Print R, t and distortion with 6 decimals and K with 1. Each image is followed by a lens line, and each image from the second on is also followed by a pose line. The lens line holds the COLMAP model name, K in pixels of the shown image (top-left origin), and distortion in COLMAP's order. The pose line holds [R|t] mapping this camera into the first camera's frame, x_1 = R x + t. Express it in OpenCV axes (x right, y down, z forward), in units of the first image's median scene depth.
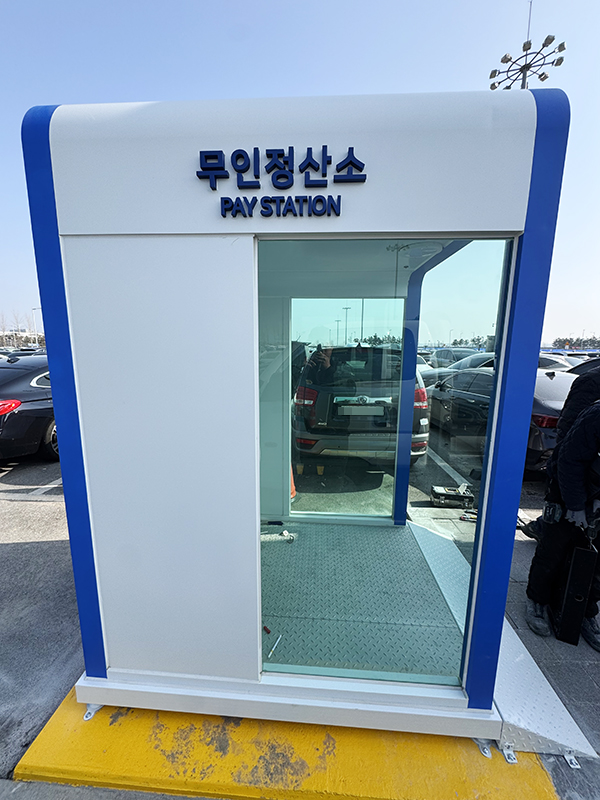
lens RADIAL K [[320.4, 0, 300.0], [0, 320.4, 400.0], [0, 0, 1]] dist [0.000194, 0.000345]
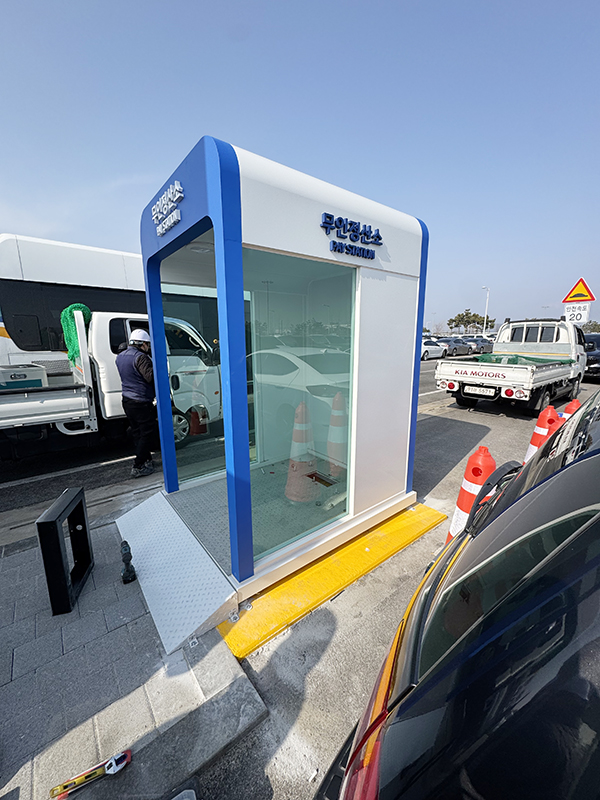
lens RADIAL K [[320.4, 0, 300.0], [0, 320.4, 400.0], [0, 0, 1]] dist [0.000194, 0.000345]
pose [[0.741773, -0.148786, 0.653938, -1.669370], [0.129309, 0.988513, 0.078233, 0.087055], [-0.658067, 0.026529, 0.752492, -0.205992]]
